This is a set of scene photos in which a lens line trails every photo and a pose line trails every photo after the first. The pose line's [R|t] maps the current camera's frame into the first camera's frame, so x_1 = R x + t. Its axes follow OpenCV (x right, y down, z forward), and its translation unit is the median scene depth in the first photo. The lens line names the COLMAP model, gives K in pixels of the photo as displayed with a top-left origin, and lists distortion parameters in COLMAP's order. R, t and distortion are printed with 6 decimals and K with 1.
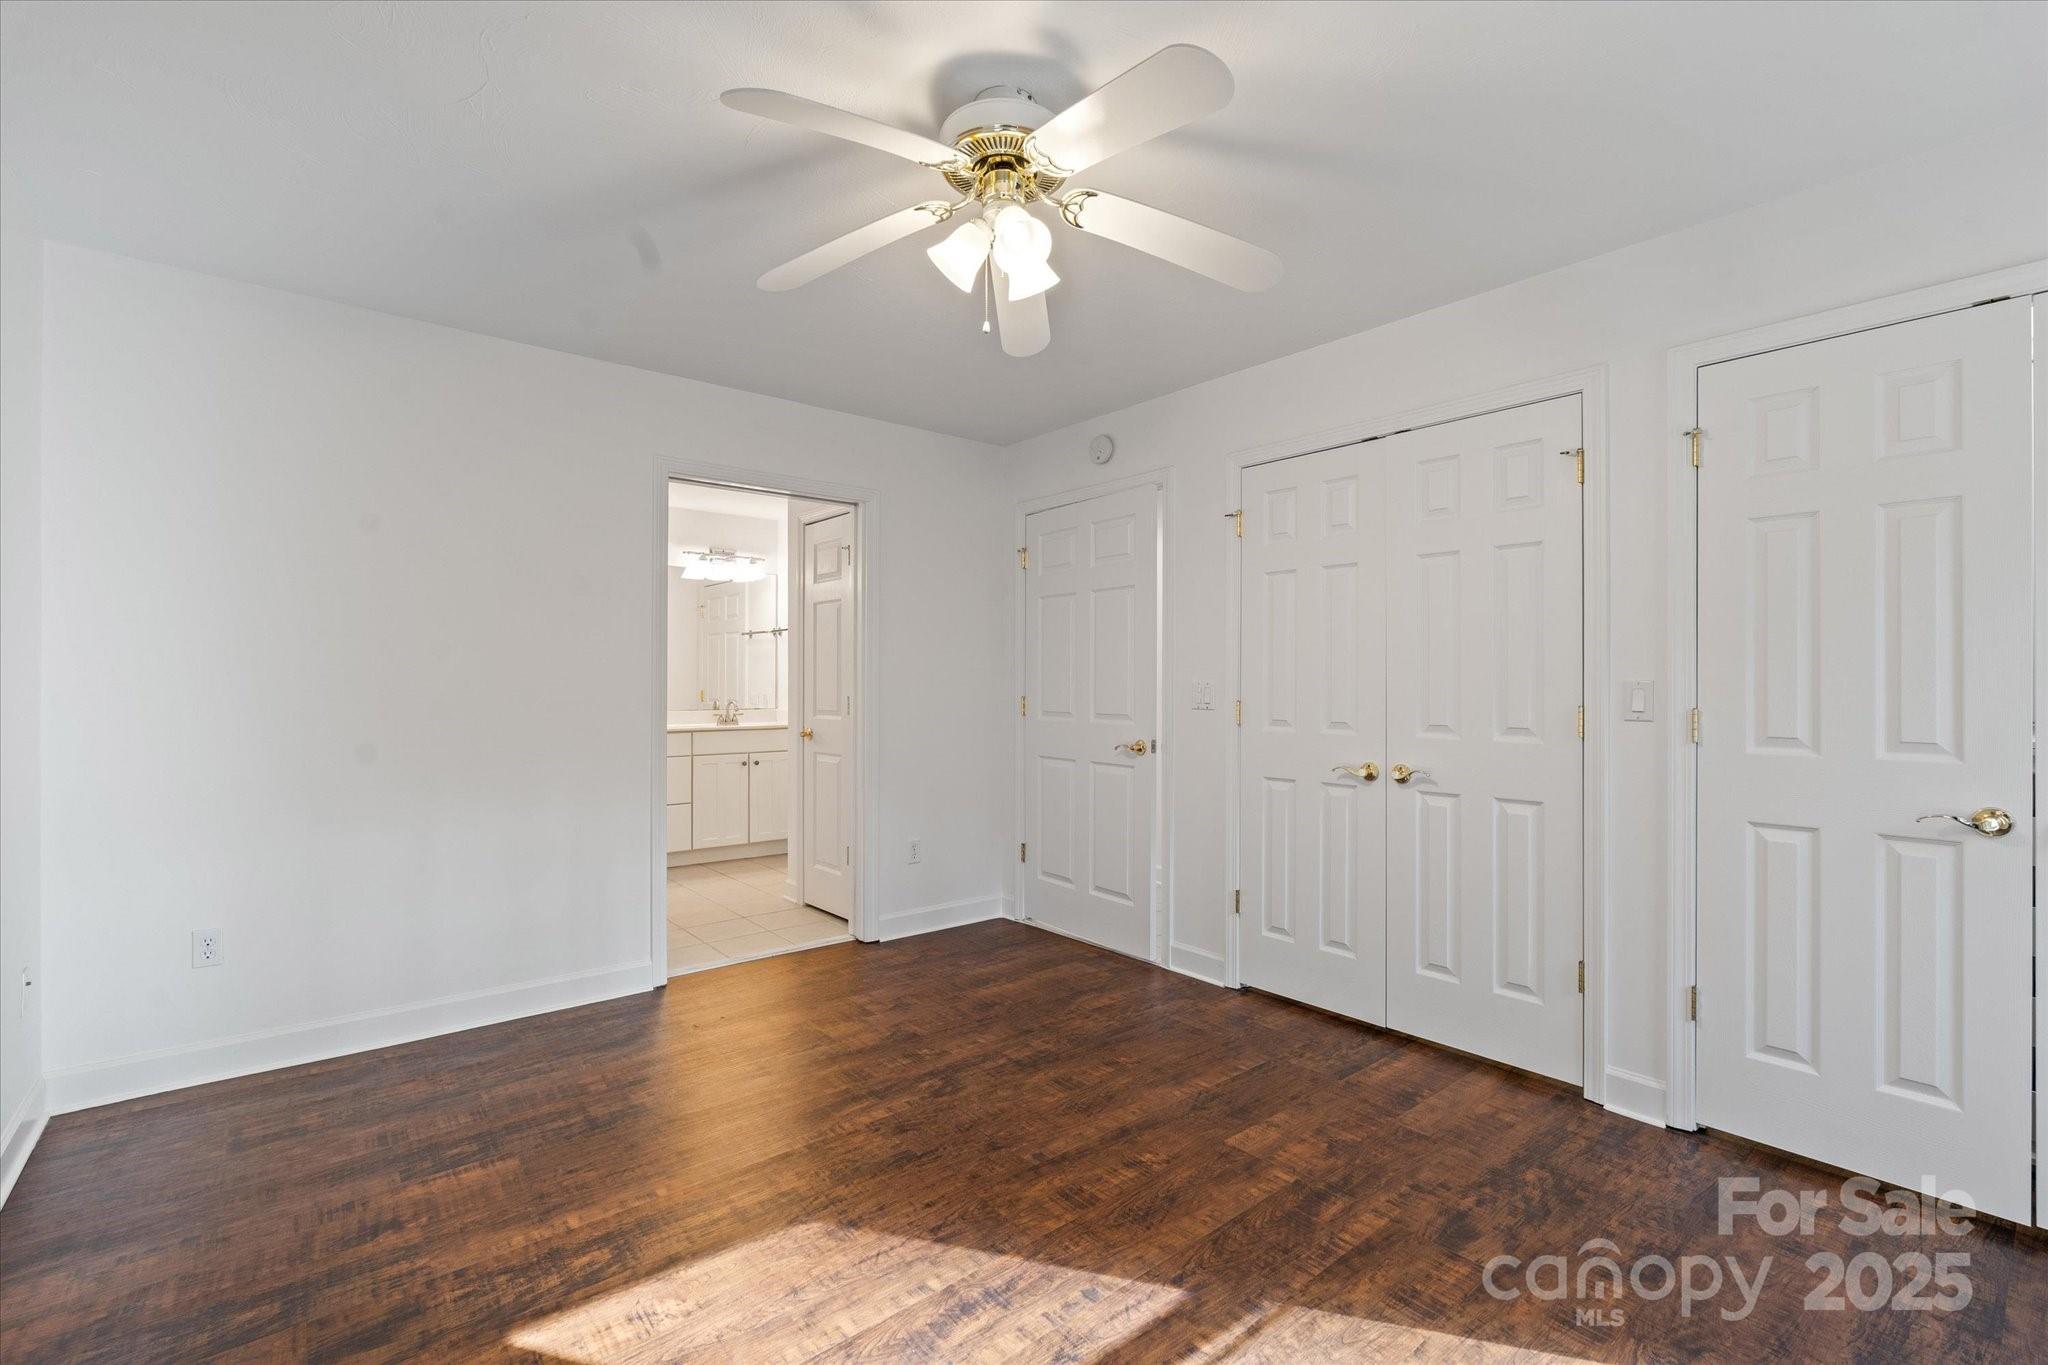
lens RADIAL K [[891.2, 0, 1021.9], [0, 891.2, 687.6], [0, 0, 1]] dist [-0.000641, -0.000360]
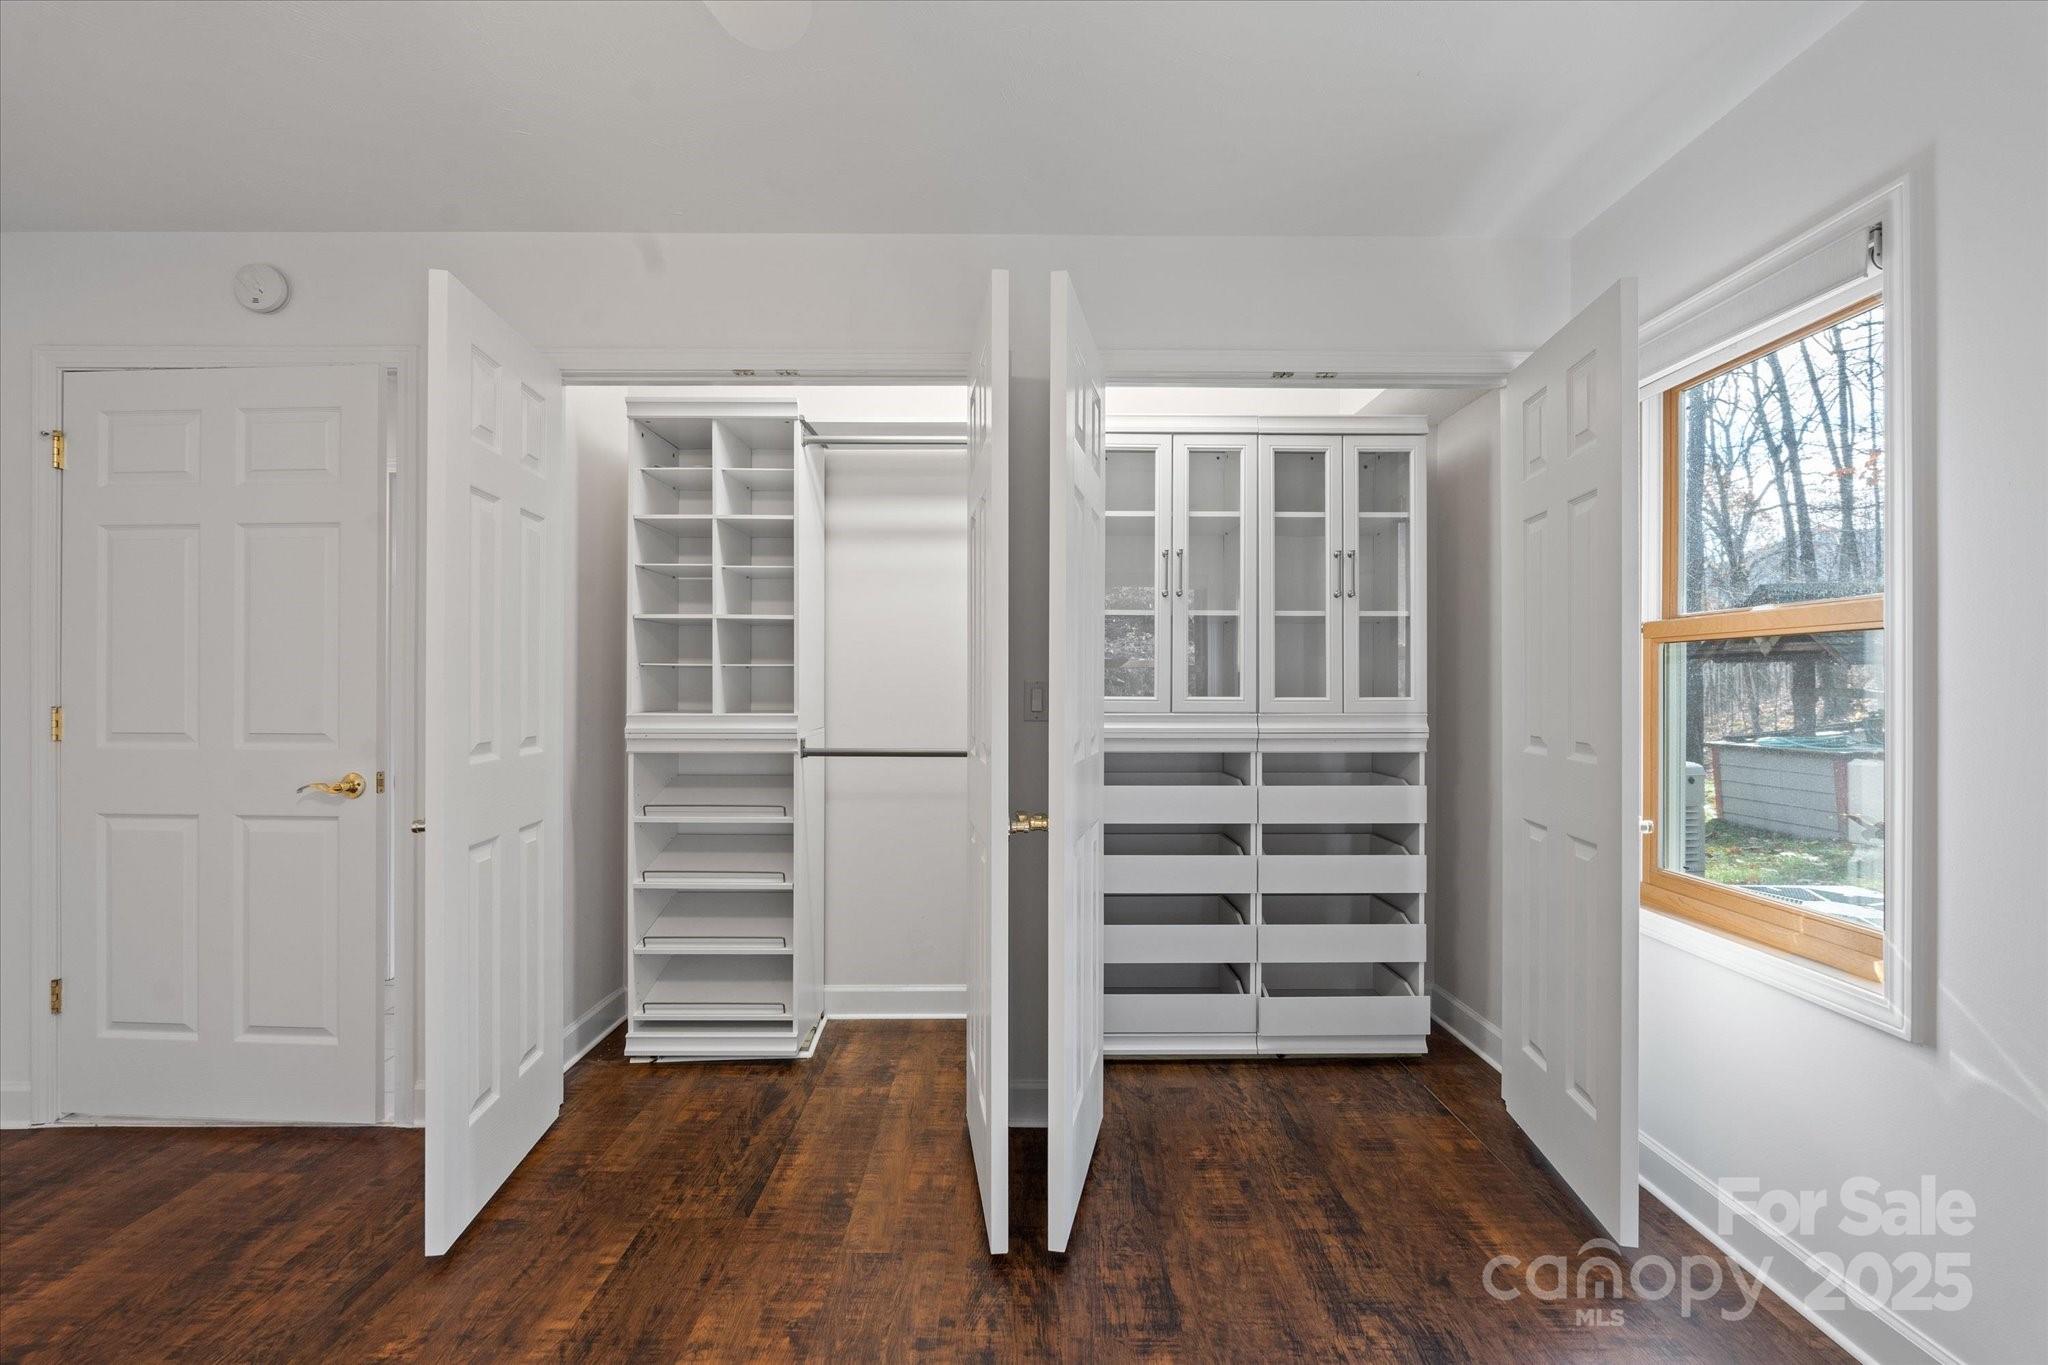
lens RADIAL K [[891.2, 0, 1021.9], [0, 891.2, 687.6], [0, 0, 1]] dist [-0.000641, -0.000360]
pose [[0.638089, -0.003423, 0.769955, -0.050148], [0.004323, 0.999990, 0.000863, 0.000234], [-0.769950, 0.002778, 0.638098, 0.261803]]
